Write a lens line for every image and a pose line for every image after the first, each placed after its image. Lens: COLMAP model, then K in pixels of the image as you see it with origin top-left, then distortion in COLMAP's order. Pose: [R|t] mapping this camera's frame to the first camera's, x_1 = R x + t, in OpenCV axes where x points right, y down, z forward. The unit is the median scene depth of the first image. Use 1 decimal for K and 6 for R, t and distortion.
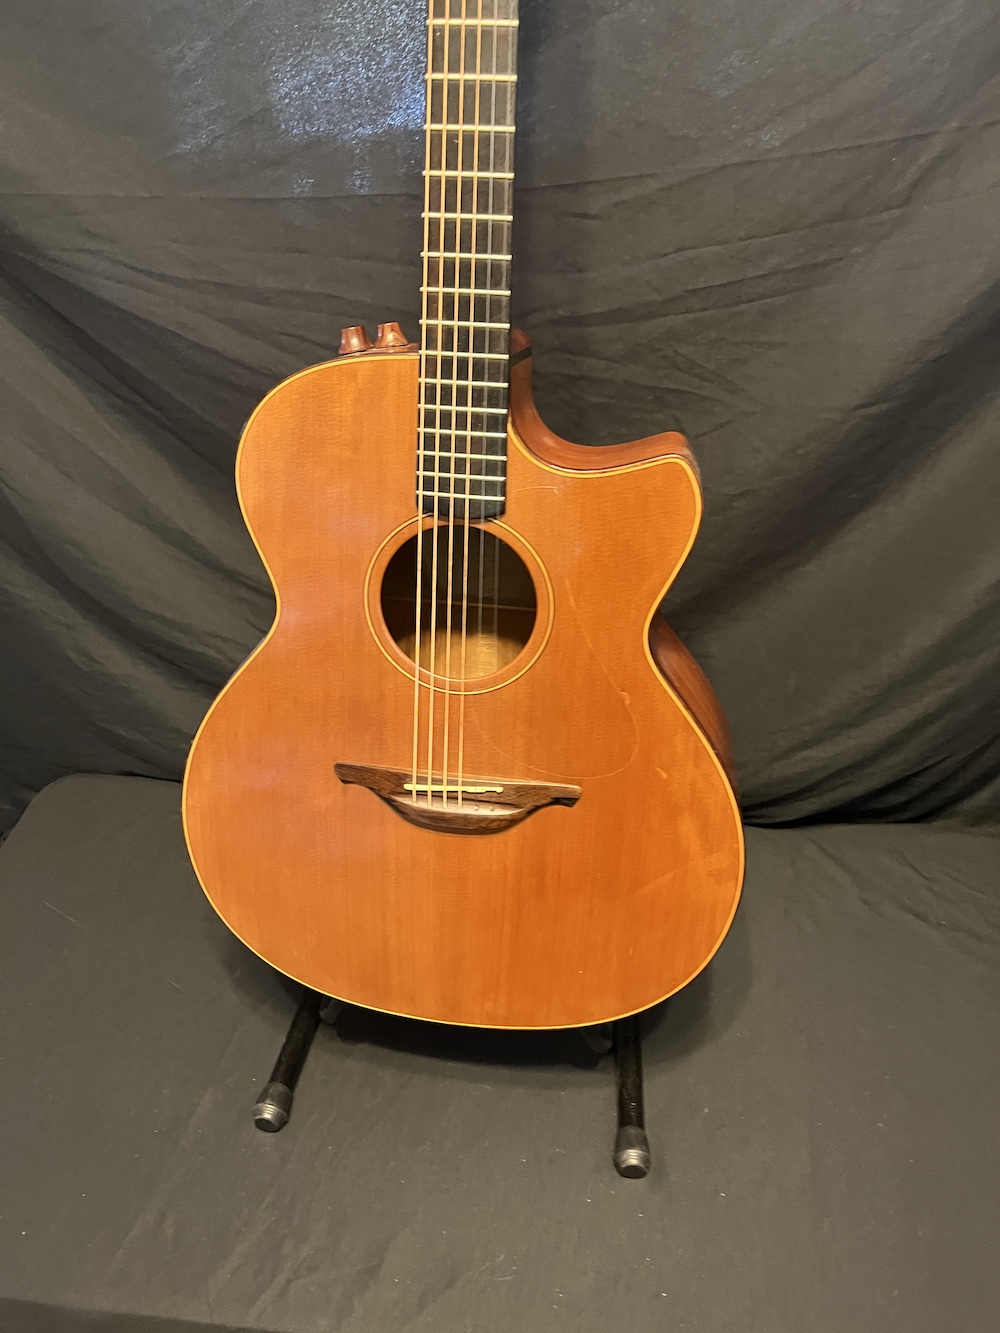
lens RADIAL K [[1057.8, 0, 478.3], [0, 1057.8, 675.8], [0, 0, 1]] dist [0.040143, -0.079419]
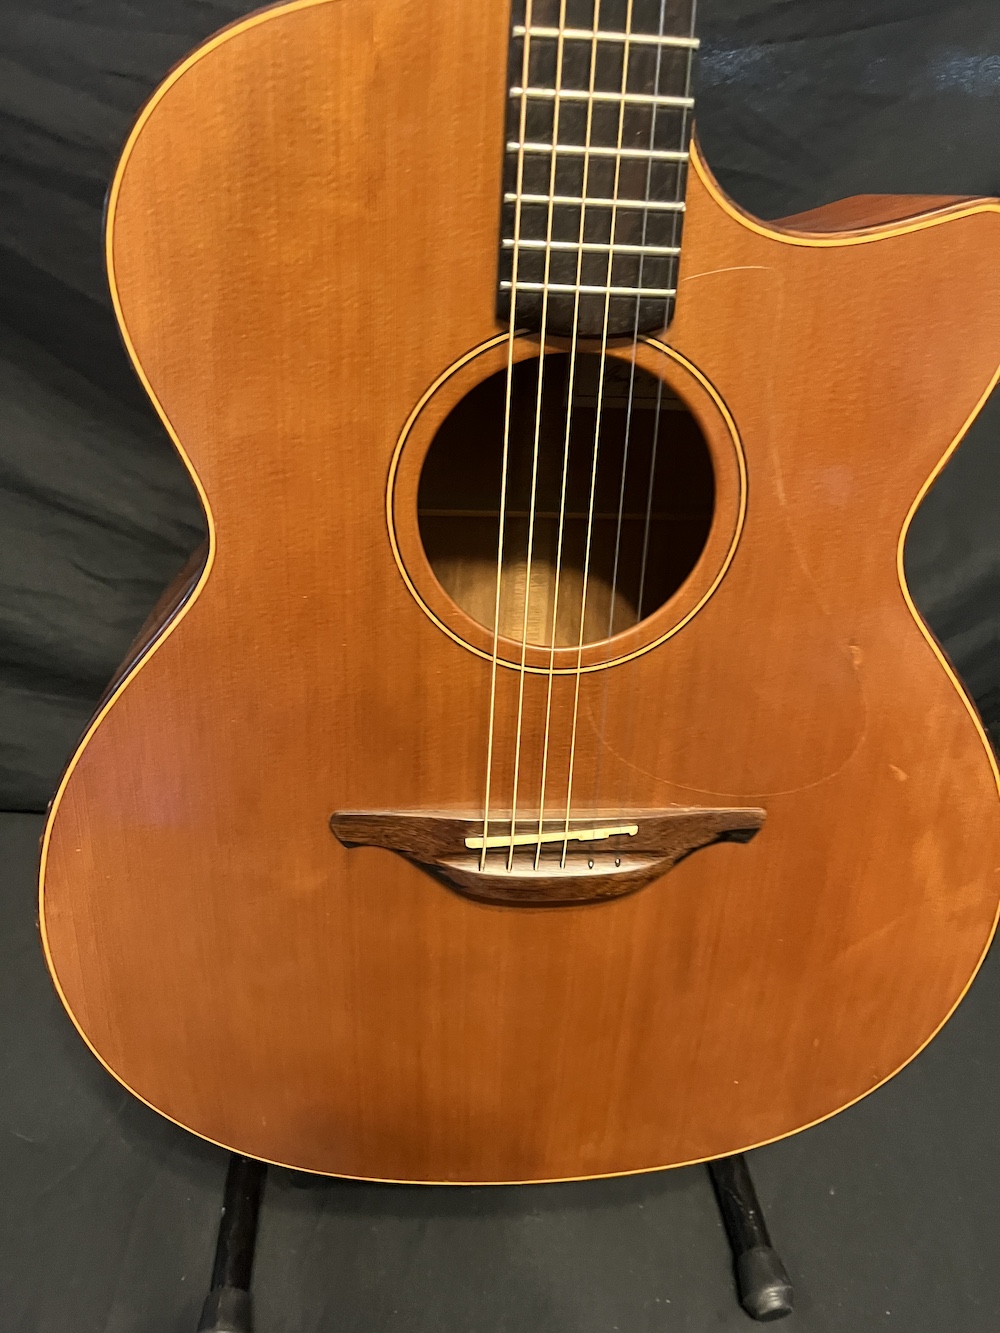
lens RADIAL K [[1057.8, 0, 504.5], [0, 1057.8, 669.9], [0, 0, 1]] dist [0.040143, -0.079419]
pose [[0.971247, -0.092939, 0.219186, -0.147162], [0.076843, 0.993758, 0.080869, -0.027526], [-0.225334, -0.061701, 0.972326, 0.406242]]
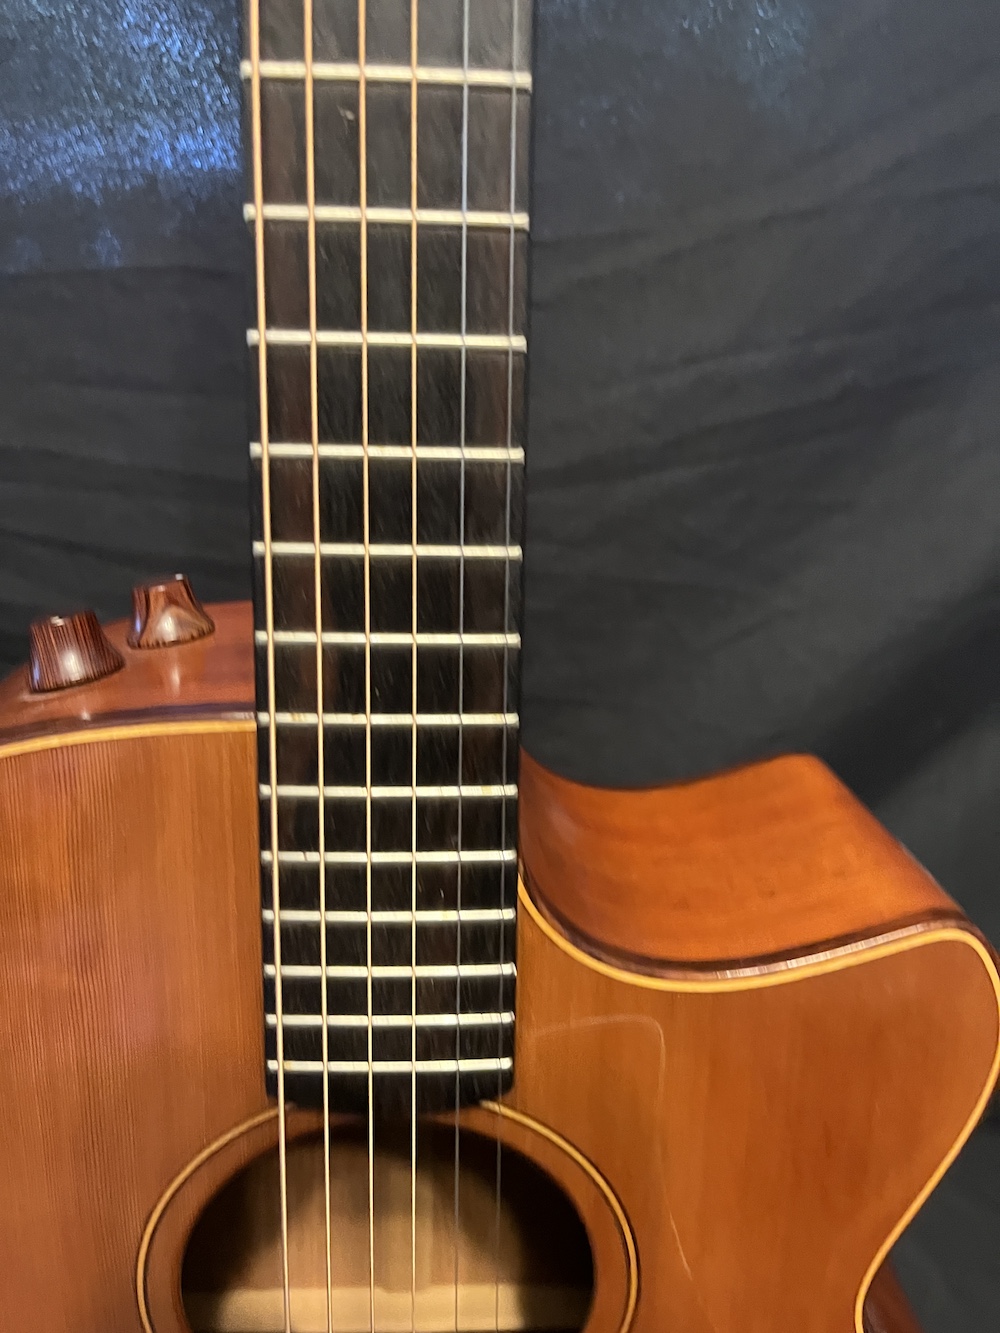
lens RADIAL K [[1075.9, 0, 466.4], [0, 1075.9, 639.5], [0, 0, 1]] dist [-0.011014, -0.014085]
pose [[0.981632, -0.068383, 0.178108, -0.038309], [0.083372, 0.993455, -0.078075, -0.227608], [-0.171603, 0.091490, 0.980909, 0.494037]]
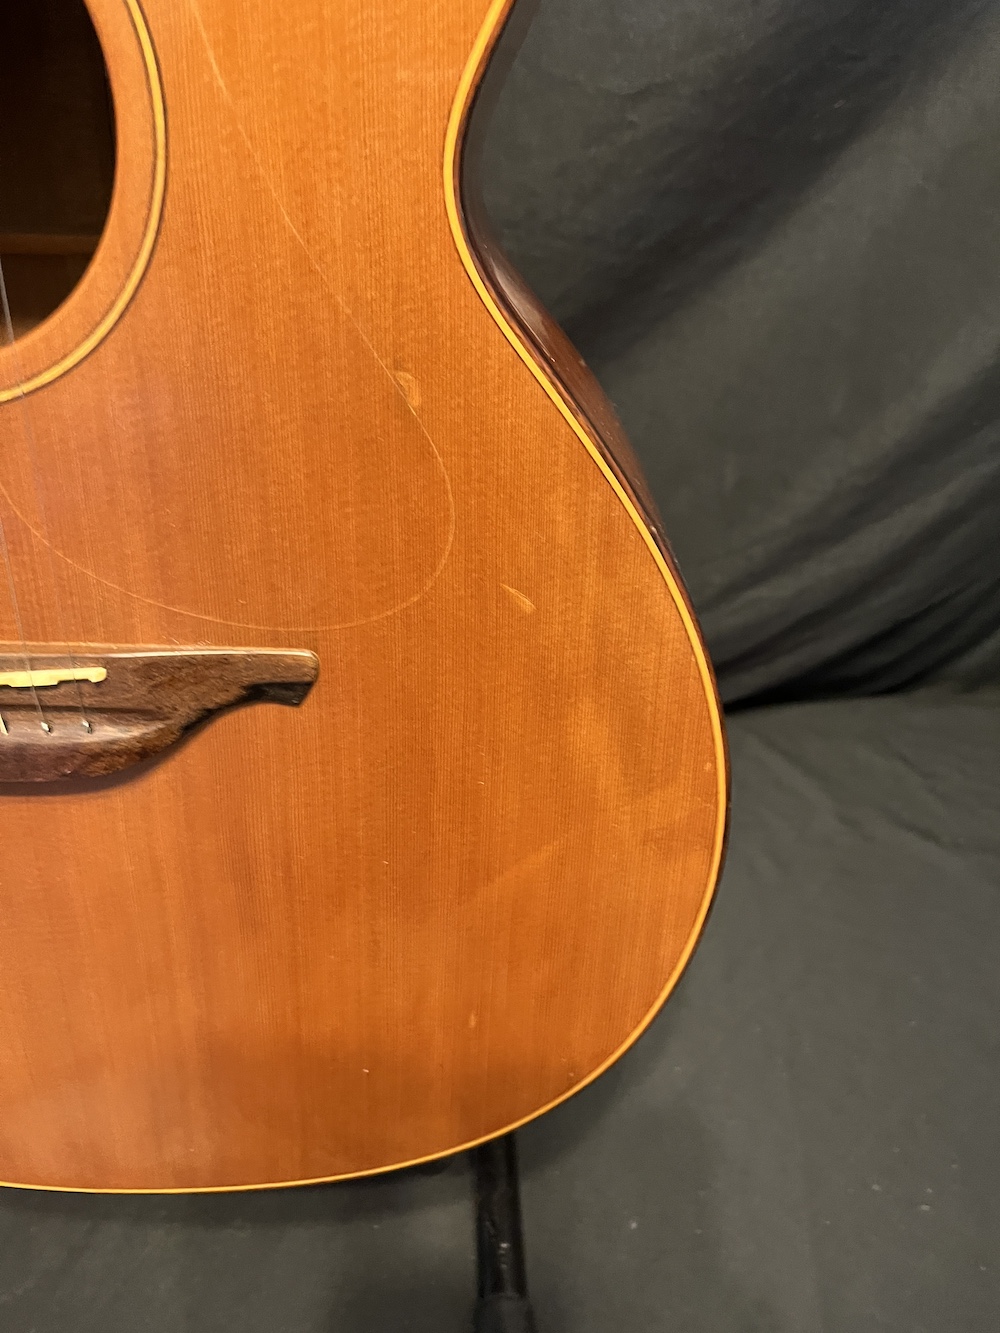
lens RADIAL K [[1057.8, 0, 480.0], [0, 1057.8, 675.0], [0, 0, 1]] dist [0.040143, -0.079419]
pose [[0.989612, -0.070940, 0.125042, 0.094726], [0.059809, 0.994087, 0.090636, 0.072494], [-0.130733, -0.082216, 0.988003, 0.539284]]
